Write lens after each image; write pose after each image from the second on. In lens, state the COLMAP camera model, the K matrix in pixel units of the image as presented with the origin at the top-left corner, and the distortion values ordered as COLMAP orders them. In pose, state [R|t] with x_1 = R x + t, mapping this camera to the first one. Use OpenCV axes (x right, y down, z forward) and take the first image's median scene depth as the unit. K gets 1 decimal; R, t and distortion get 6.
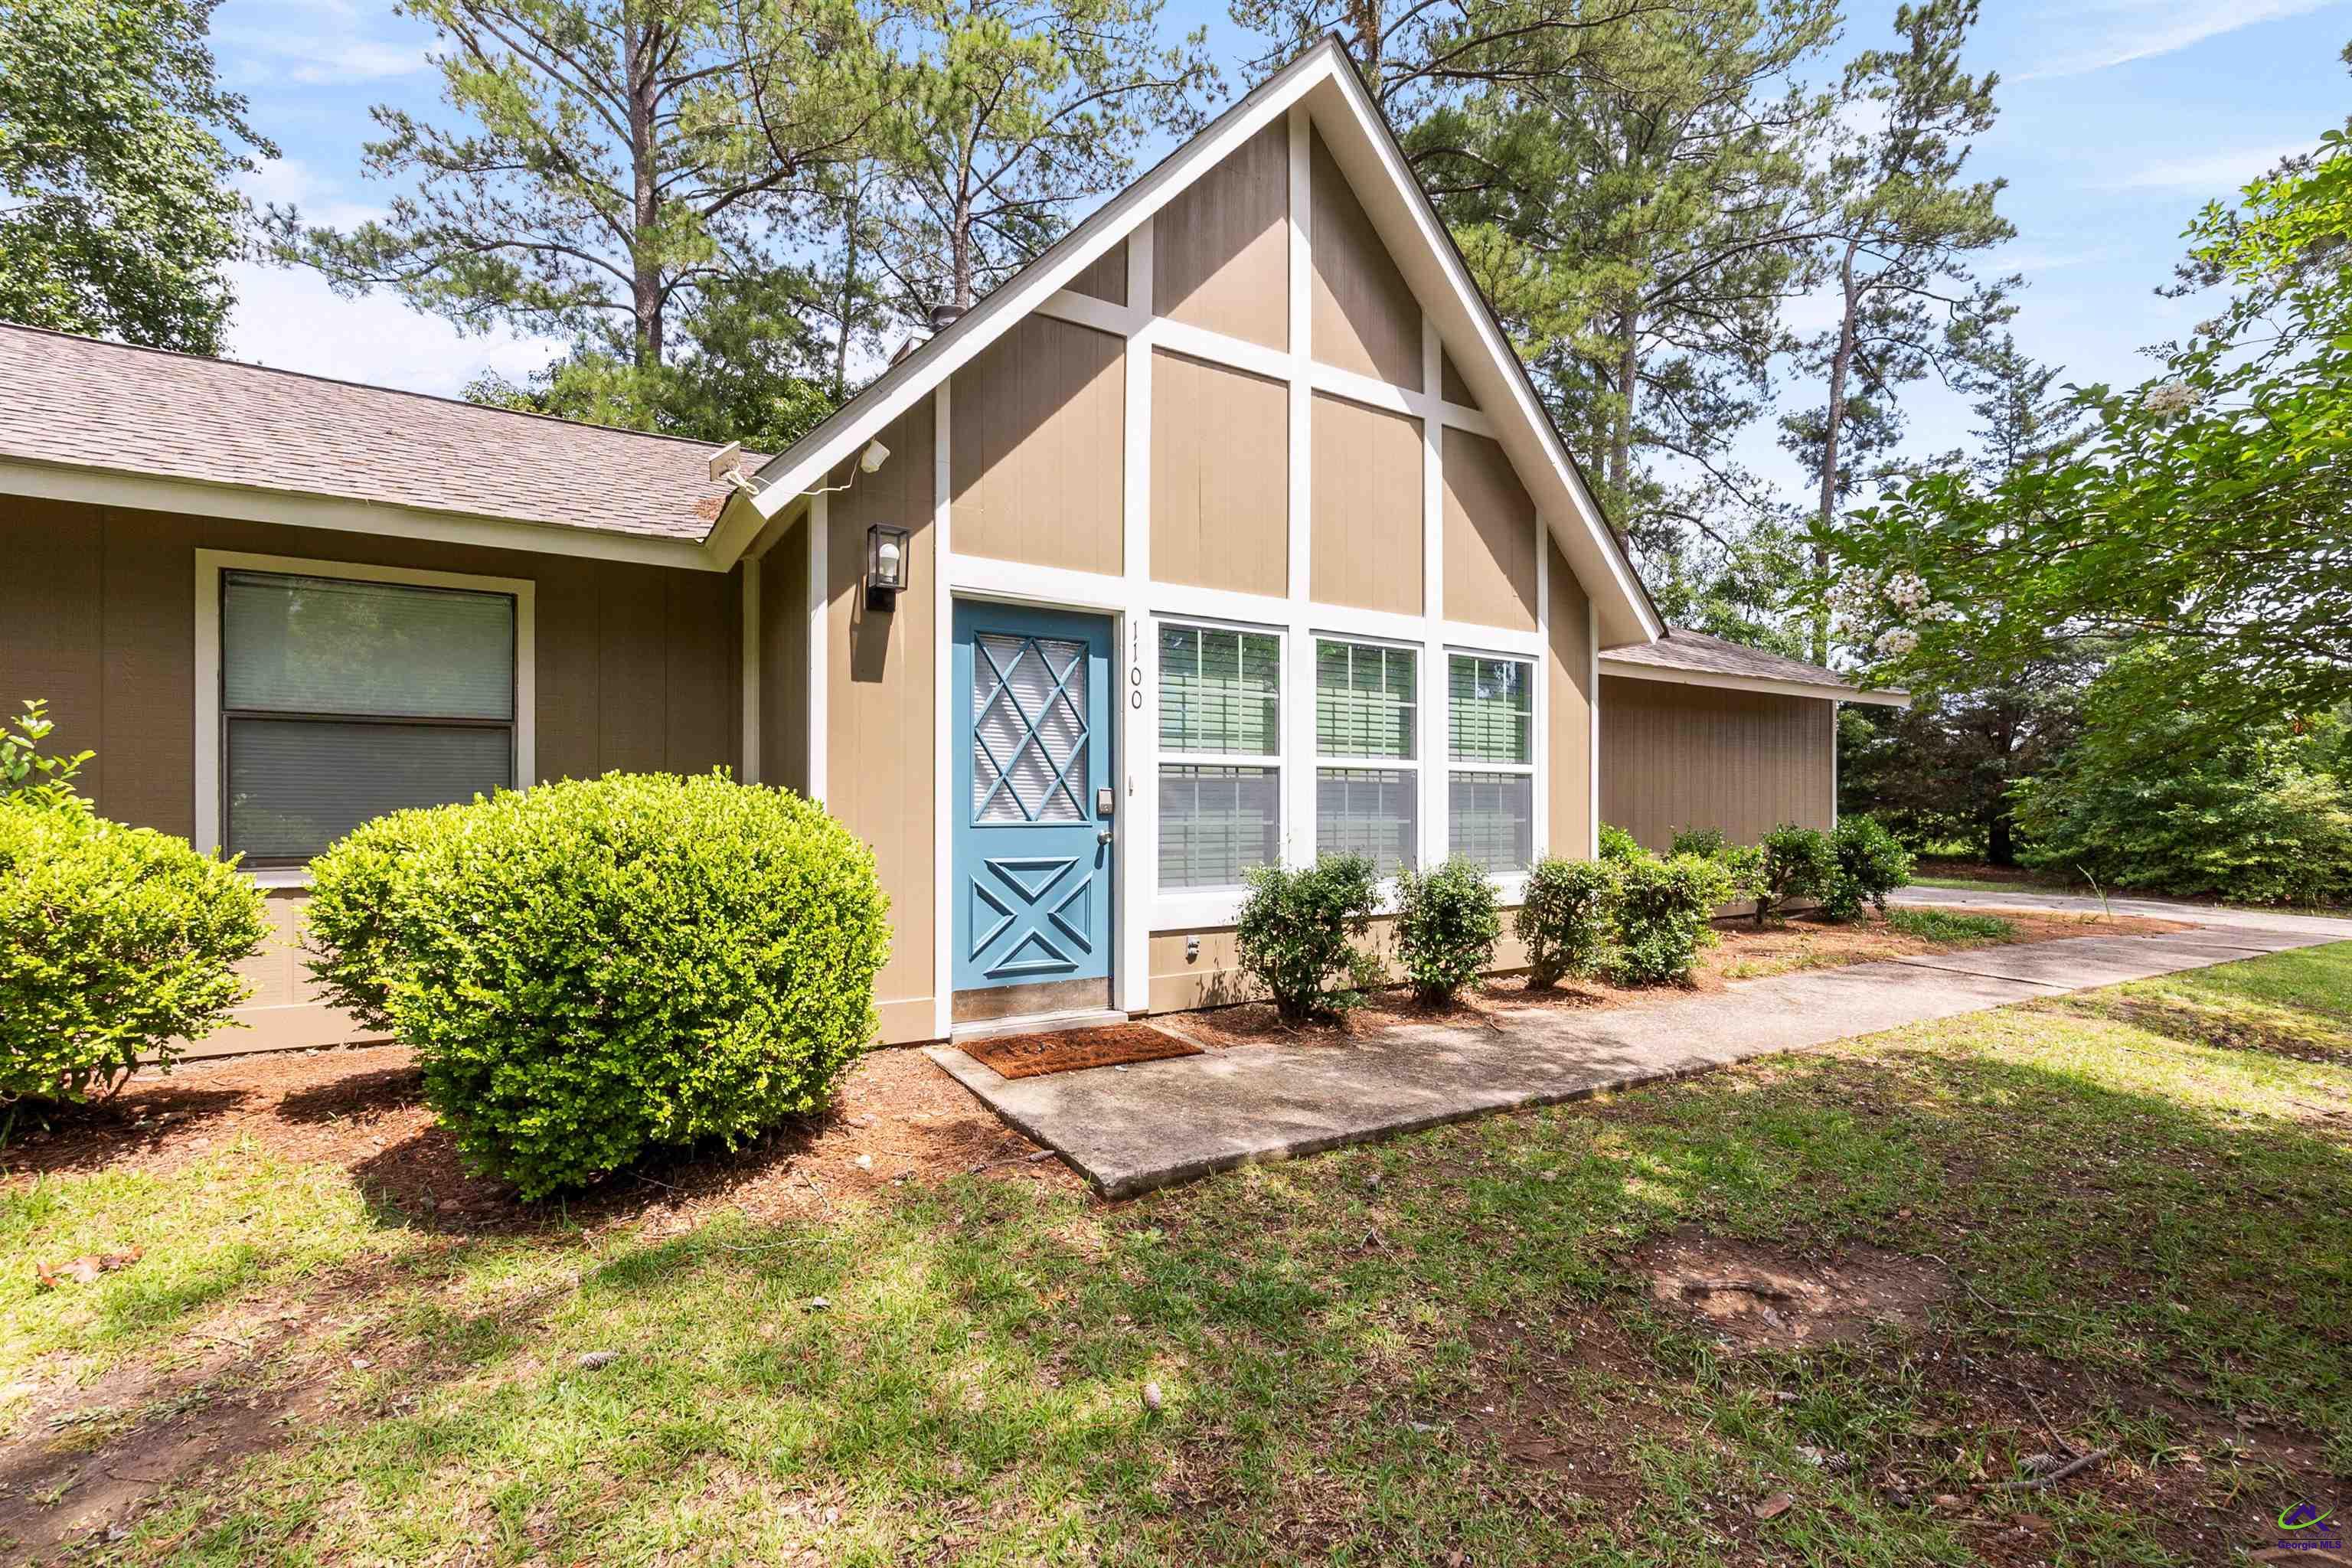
lens RADIAL K [[998.9, 0, 1145.7], [0, 998.9, 772.8], [0, 0, 1]] dist [-0.003823, -0.000022]
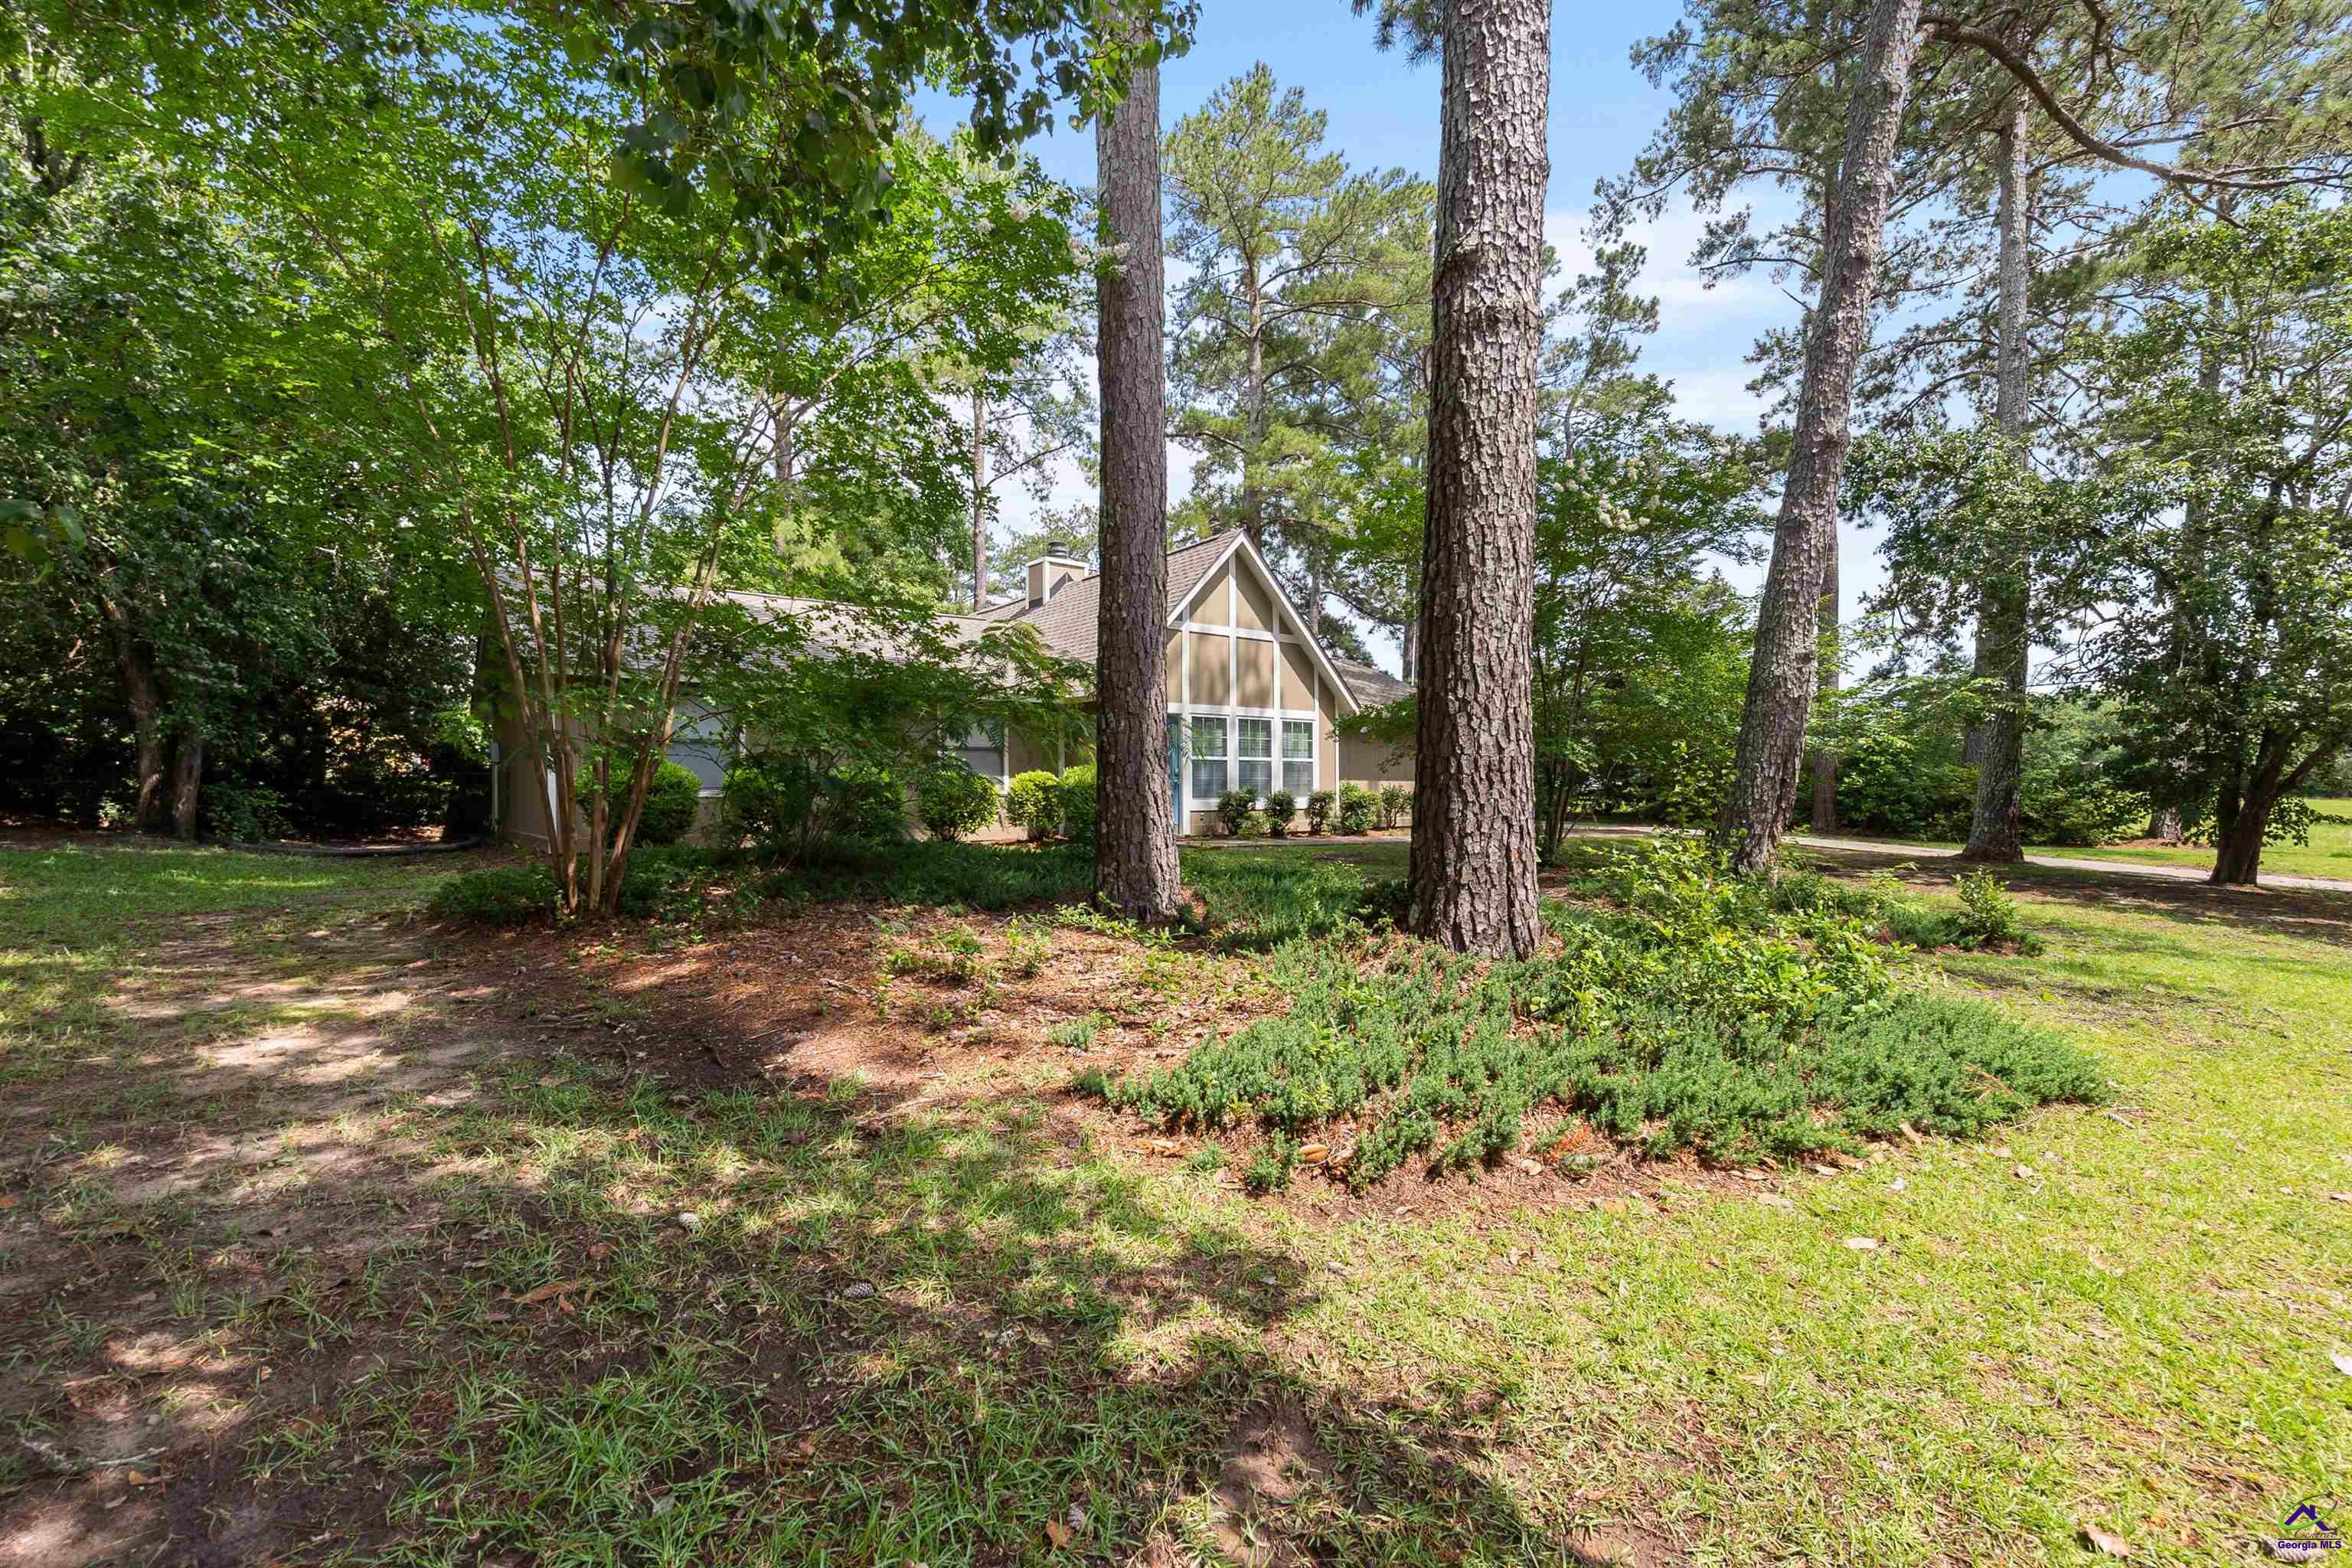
lens RADIAL K [[998.9, 0, 1145.7], [0, 998.9, 772.8], [0, 0, 1]] dist [-0.003823, -0.000022]
pose [[0.993614, -0.011535, 0.112241, -0.418302], [0.011069, 0.999927, 0.004780, 0.013006], [-0.112287, -0.003507, 0.993670, -1.831968]]
